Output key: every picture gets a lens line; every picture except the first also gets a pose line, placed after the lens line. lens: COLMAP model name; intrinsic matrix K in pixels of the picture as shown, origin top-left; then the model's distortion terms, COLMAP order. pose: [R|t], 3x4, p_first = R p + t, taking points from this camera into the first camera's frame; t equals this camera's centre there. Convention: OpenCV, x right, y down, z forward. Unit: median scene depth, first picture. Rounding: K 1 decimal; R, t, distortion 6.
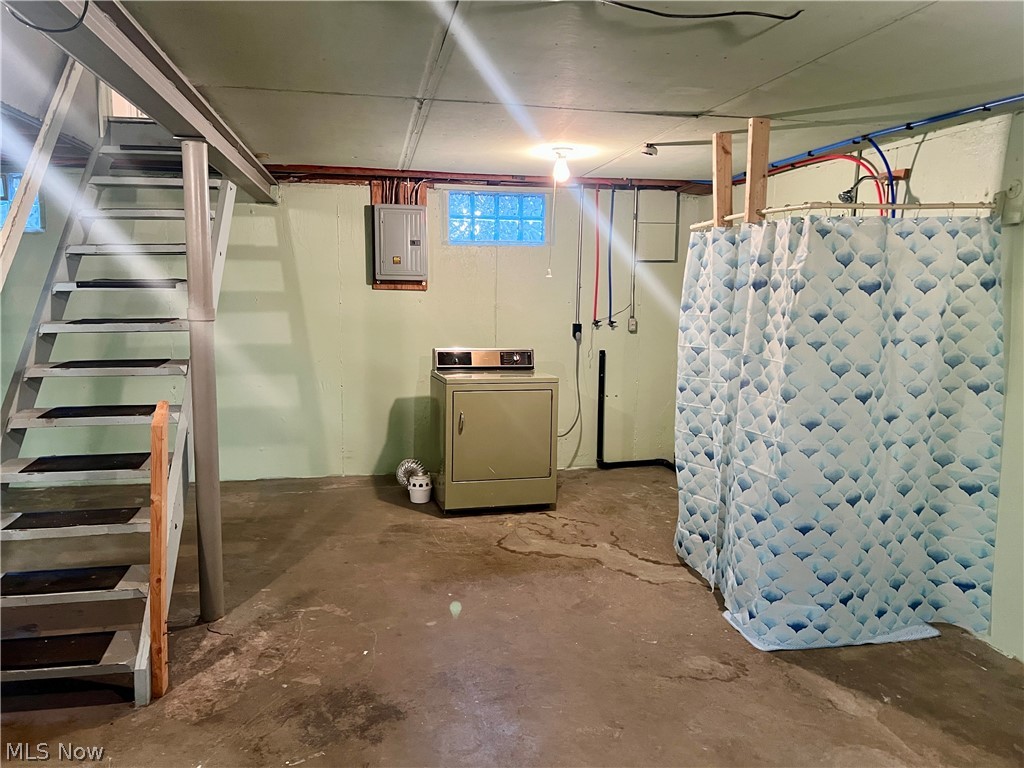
lens RADIAL K [[768.0, 0, 501.9], [0, 768.0, 384.3], [0, 0, 1]] dist [0.067146, -0.068400]
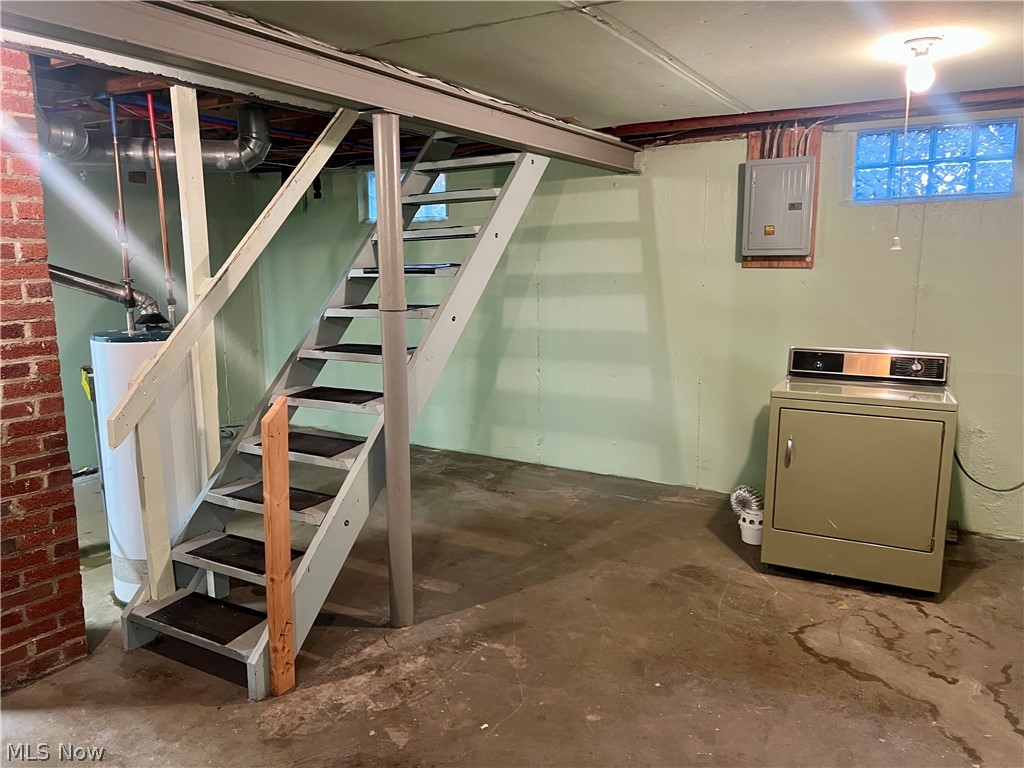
lens RADIAL K [[768.0, 0, 504.8], [0, 768.0, 381.4], [0, 0, 1]] dist [0.067146, -0.068400]
pose [[0.749032, 0.091062, -0.656245, 0.212072], [-0.069554, 0.995844, 0.058798, -0.039192], [0.658872, 0.001602, 0.752253, 0.250445]]
